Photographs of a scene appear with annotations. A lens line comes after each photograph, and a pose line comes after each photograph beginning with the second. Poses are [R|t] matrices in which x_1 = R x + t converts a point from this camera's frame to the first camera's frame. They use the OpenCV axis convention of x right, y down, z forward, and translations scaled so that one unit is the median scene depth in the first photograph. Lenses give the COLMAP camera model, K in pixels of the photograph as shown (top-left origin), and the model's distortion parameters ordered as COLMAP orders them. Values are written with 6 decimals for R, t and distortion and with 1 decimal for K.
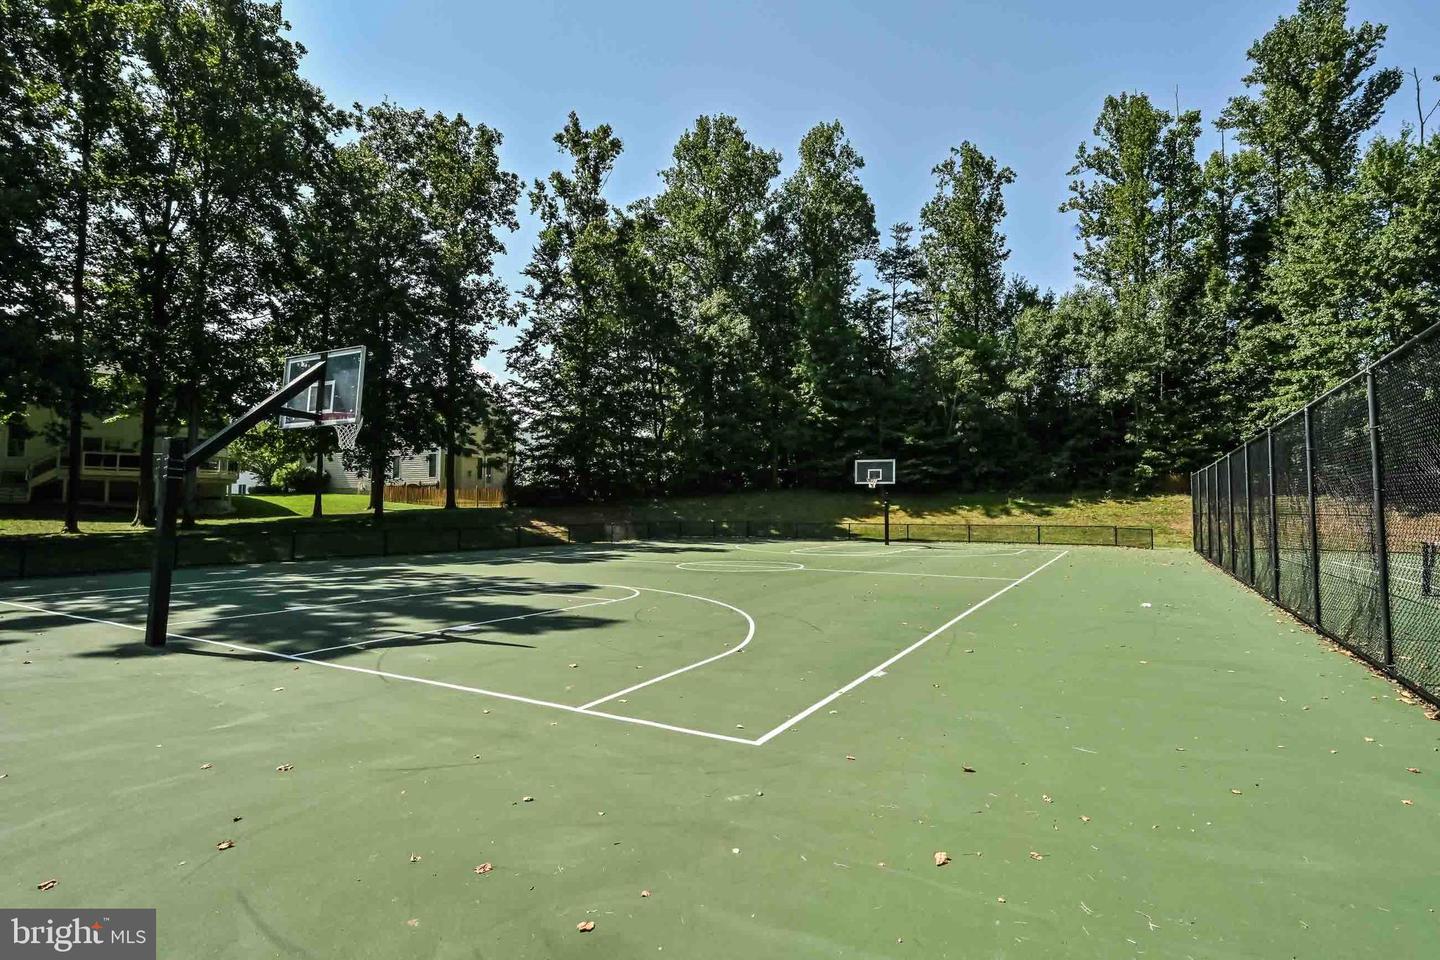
lens RADIAL K [[705.0, 0, 720.0], [0, 705.0, 480.0], [0, 0, 1]] dist [0.001591, -0.000402]
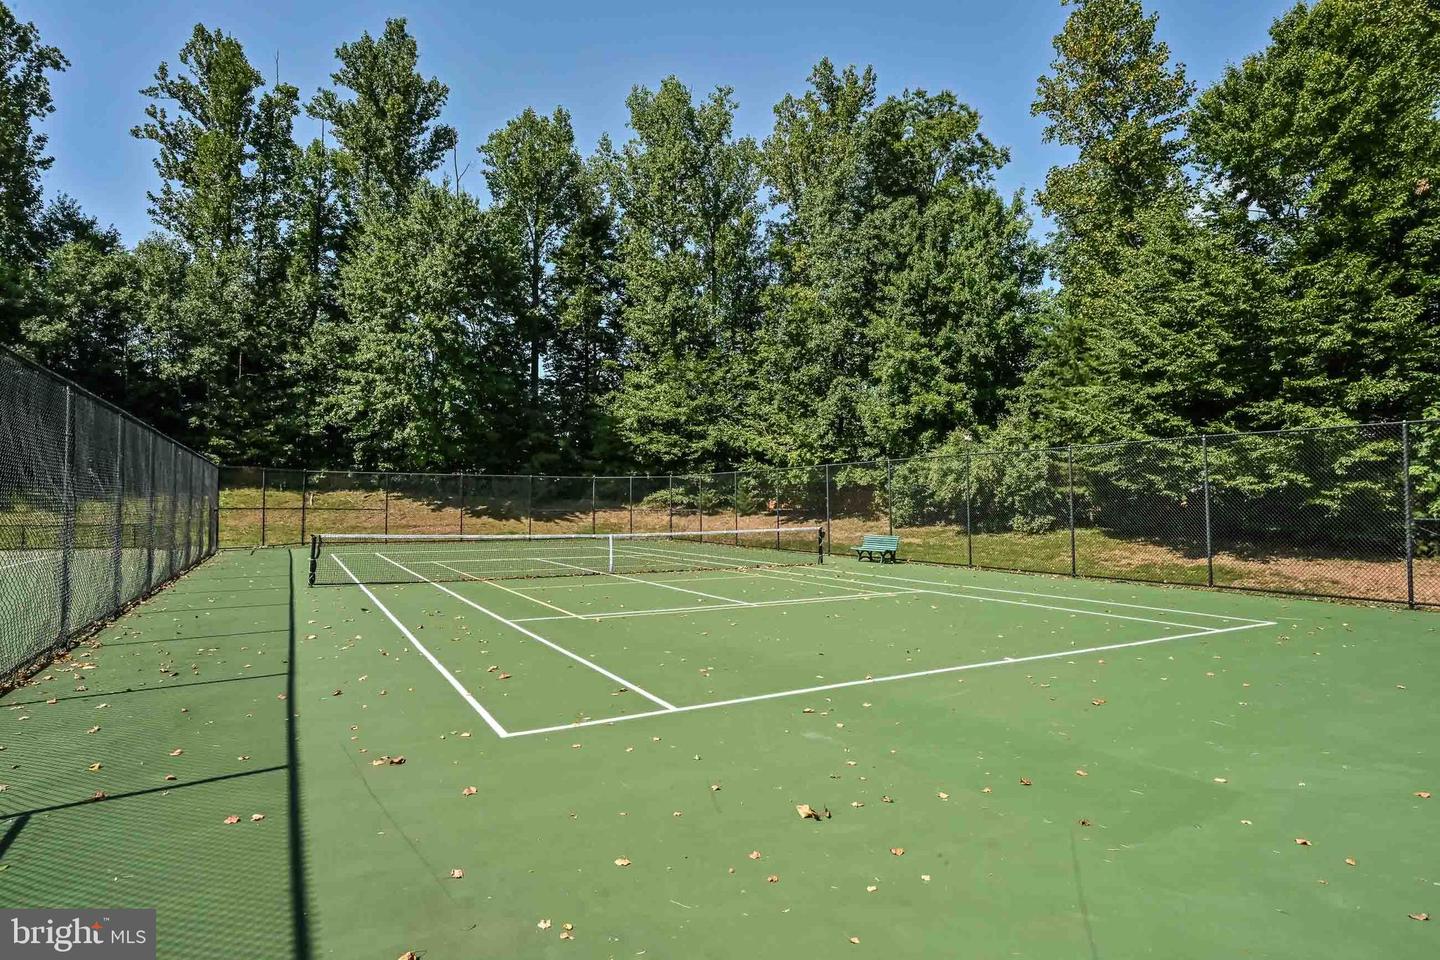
lens RADIAL K [[763.9, 0, 720.0], [0, 763.9, 480.0], [0, 0, 1]] dist [-0.003254, -0.000170]
pose [[0.509983, 0.028854, 0.859700, 0.099615], [-0.037025, 0.999247, -0.011574, -0.001091], [-0.859387, -0.025927, 0.510668, -0.037415]]
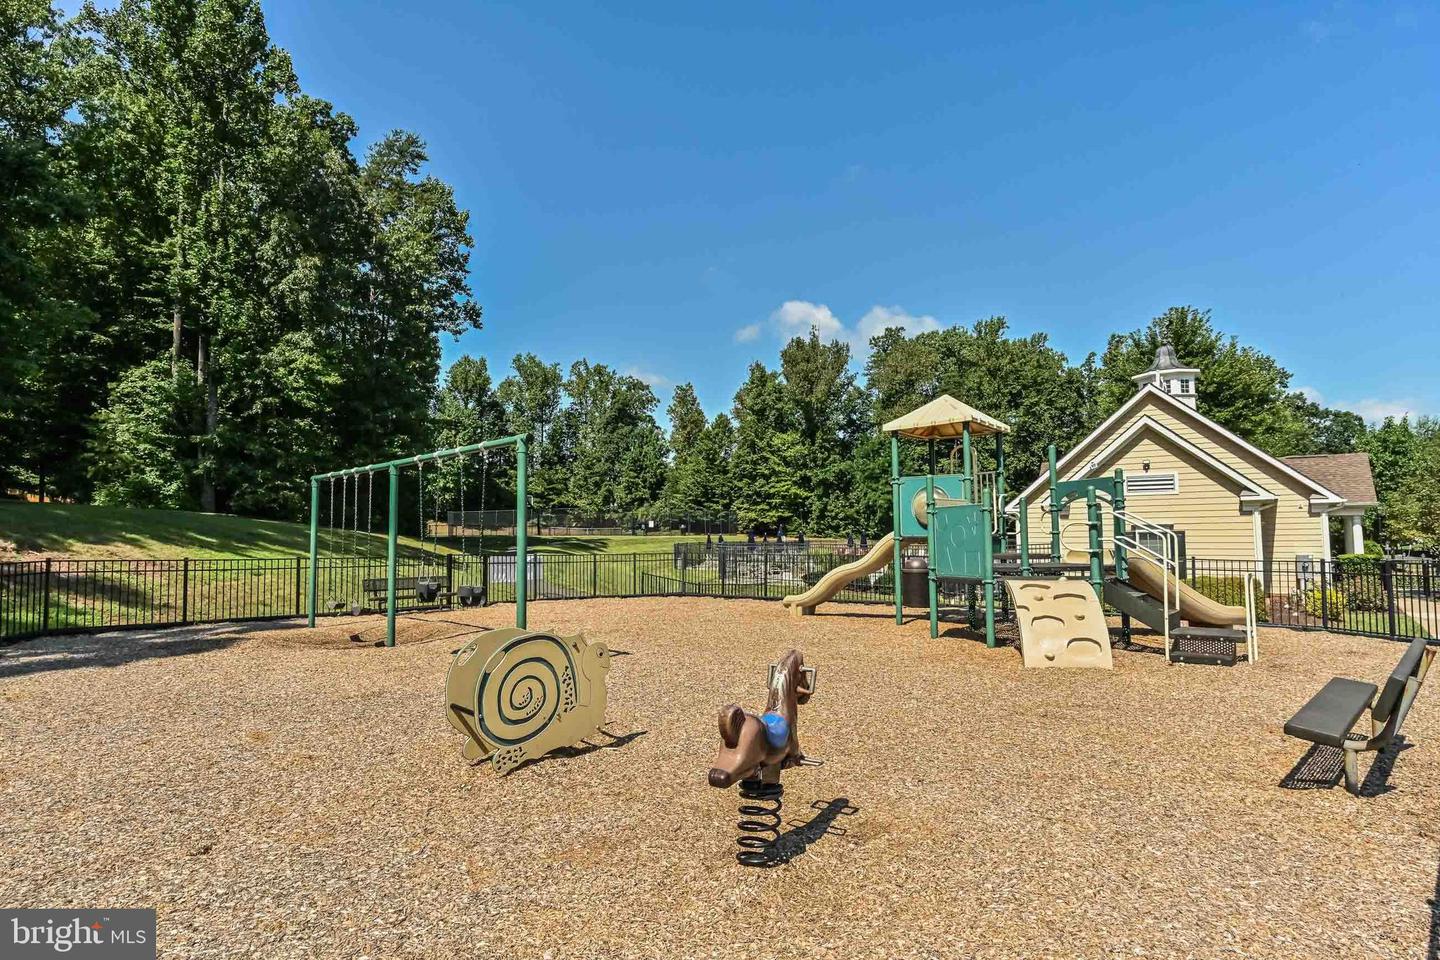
lens RADIAL K [[775.8, 0, 720.0], [0, 775.8, 480.0], [0, 0, 1]] dist [0.000123, 0.000058]
pose [[0.084869, 0.065429, 0.994242, -1.433866], [-0.036851, 0.997365, -0.062489, 0.009182], [-0.995710, -0.031336, 0.087056, -0.283306]]
